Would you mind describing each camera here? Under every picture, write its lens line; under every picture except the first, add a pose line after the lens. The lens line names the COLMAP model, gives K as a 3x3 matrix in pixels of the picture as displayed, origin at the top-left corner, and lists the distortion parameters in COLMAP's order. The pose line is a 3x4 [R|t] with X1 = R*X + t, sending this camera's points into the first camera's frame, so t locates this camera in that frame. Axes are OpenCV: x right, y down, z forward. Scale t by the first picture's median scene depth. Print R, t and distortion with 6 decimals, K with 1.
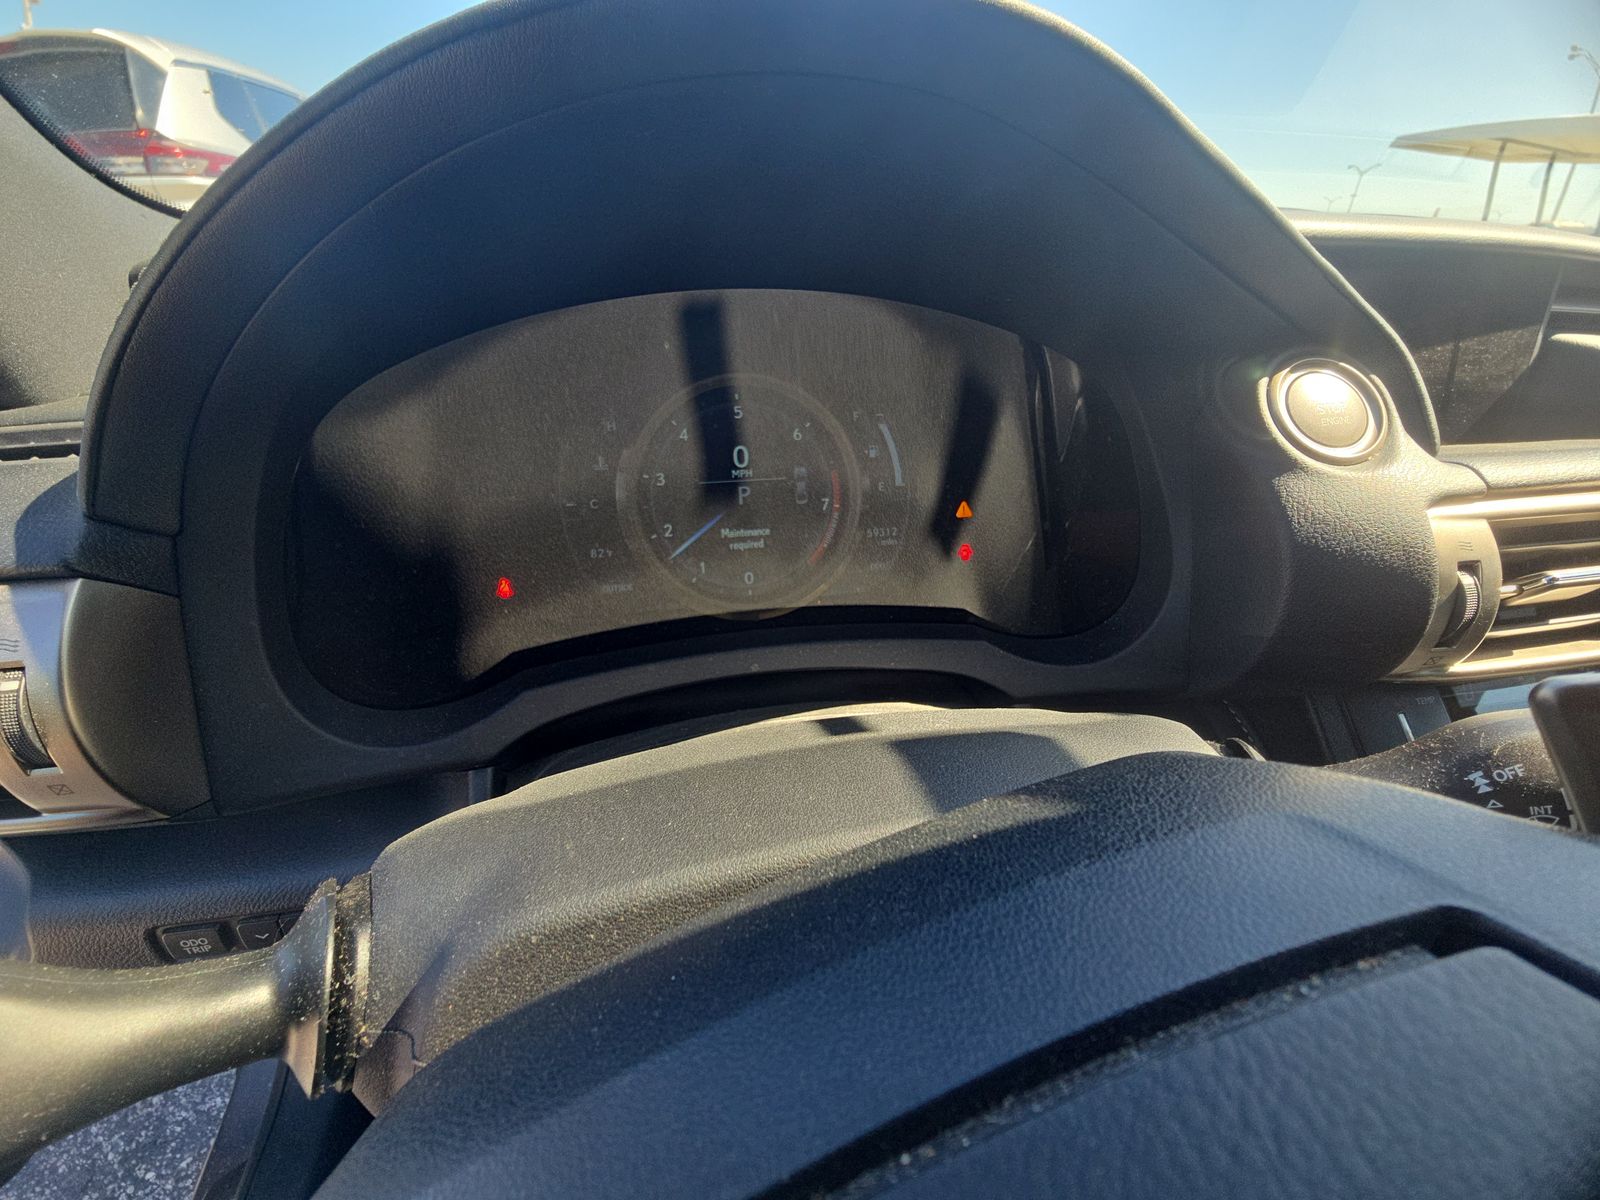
lens RADIAL K [[665.9, 0, 803.3], [0, 665.9, 594.2], [0, 0, 1]] dist [0.041505, -0.027718]
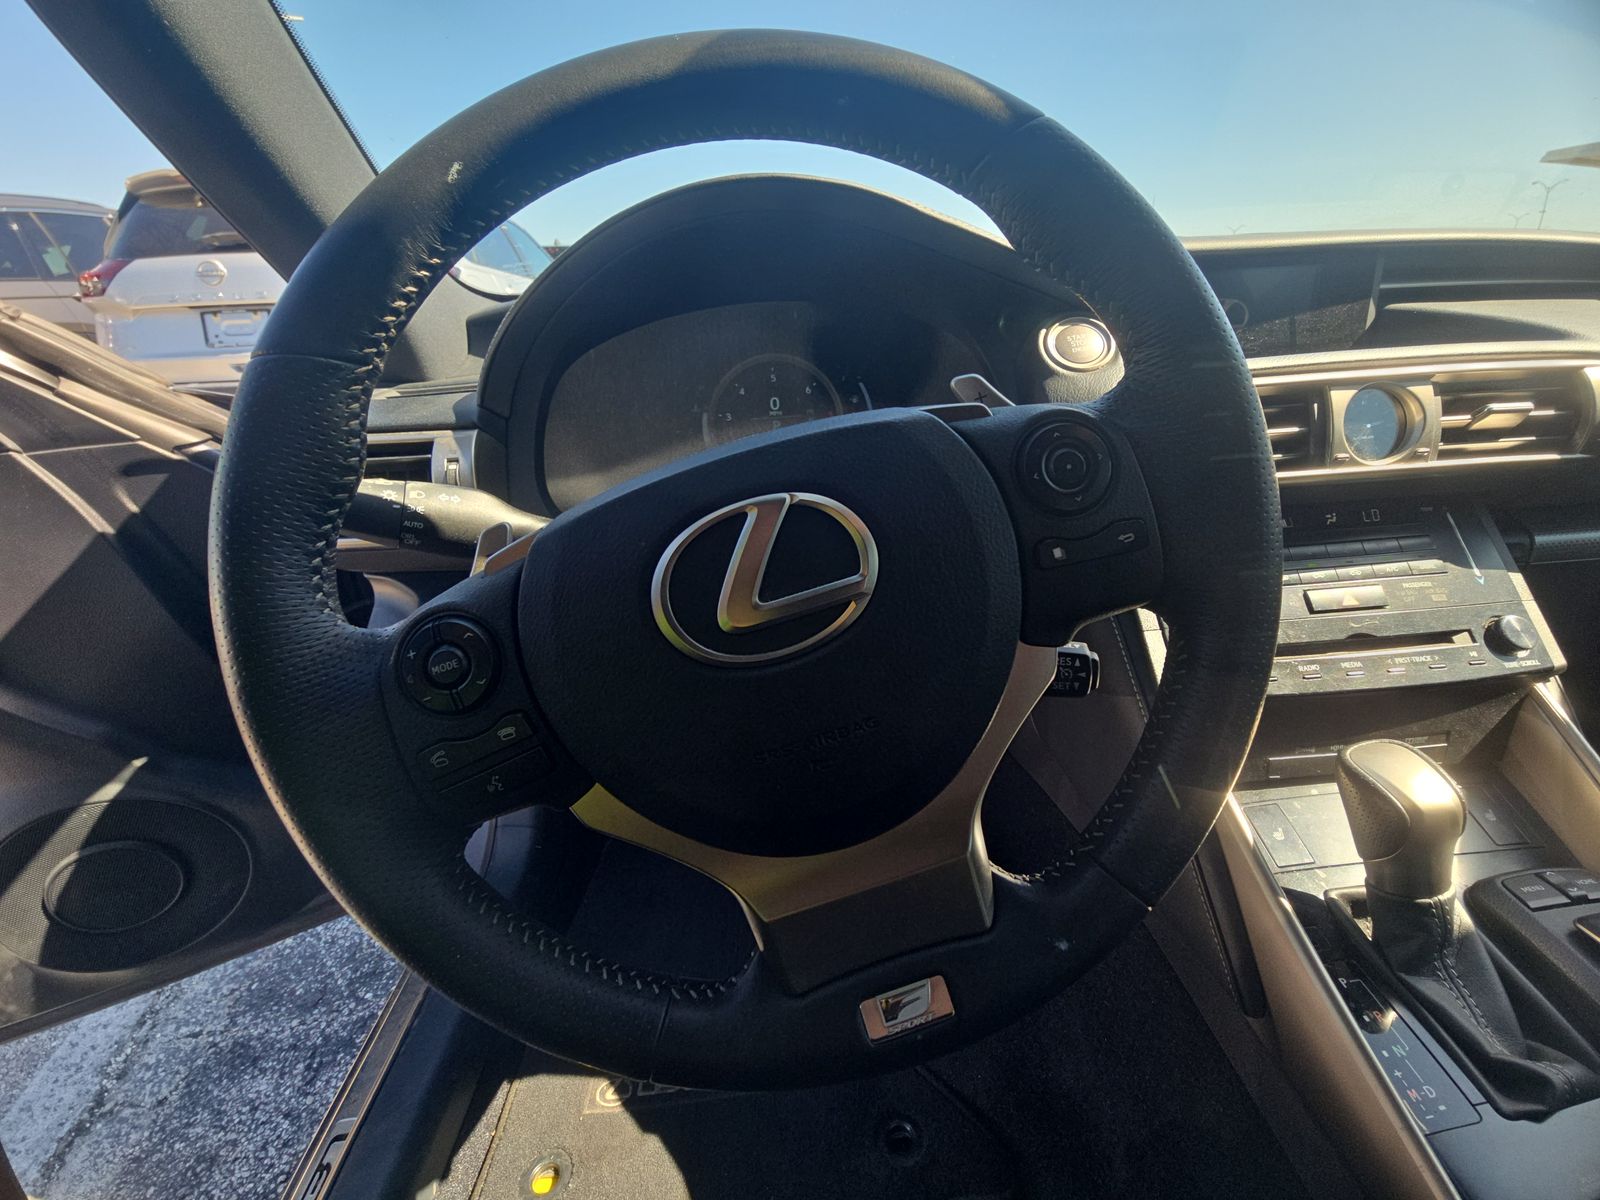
lens RADIAL K [[655.6, 0, 802.8], [0, 655.6, 593.1], [0, 0, 1]] dist [0.024944, -0.018122]
pose [[0.984653, 0.007511, -0.174359, 0.216573], [-0.019603, 0.997511, -0.067738, 0.308365], [0.173416, 0.070117, 0.982349, -0.475598]]
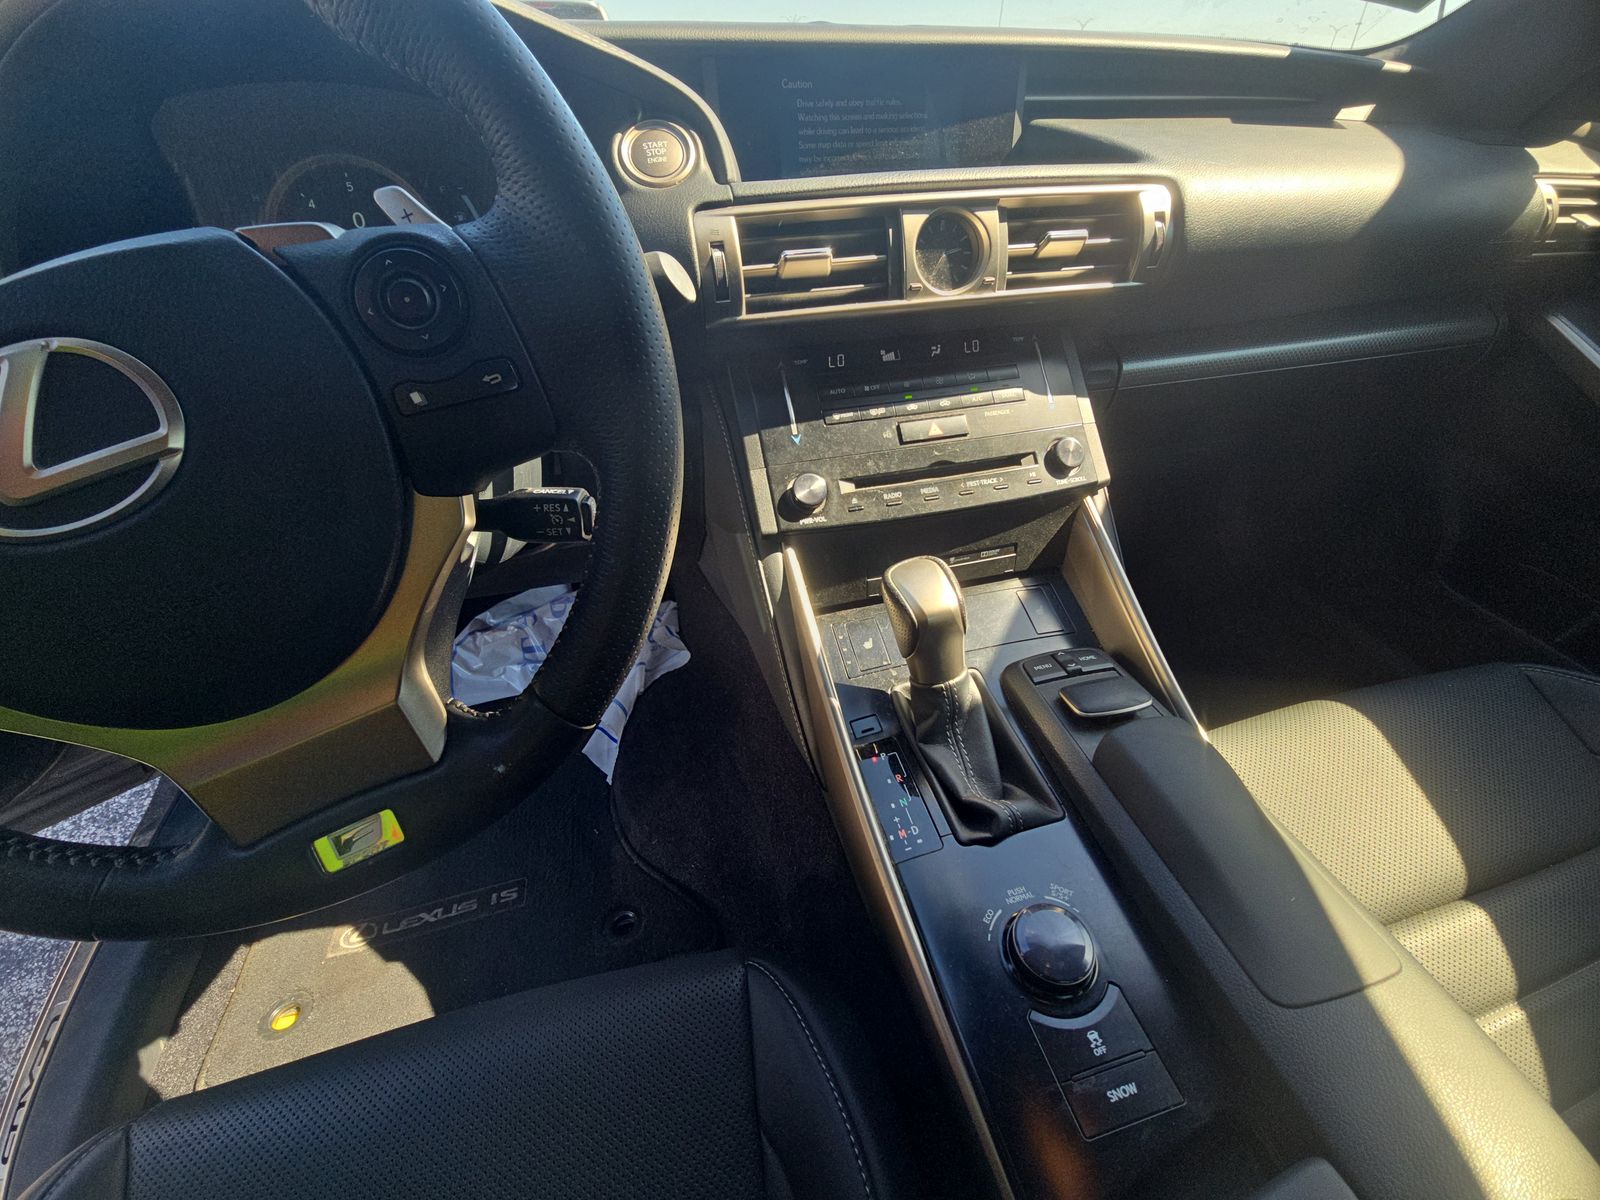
lens RADIAL K [[655.6, 0, 802.8], [0, 655.6, 593.1], [0, 0, 1]] dist [0.024944, -0.018122]
pose [[0.999018, -0.041500, 0.015547, 0.632086], [0.038370, 0.985523, 0.165140, 0.312090], [-0.022175, -0.164381, 0.986148, -0.452202]]
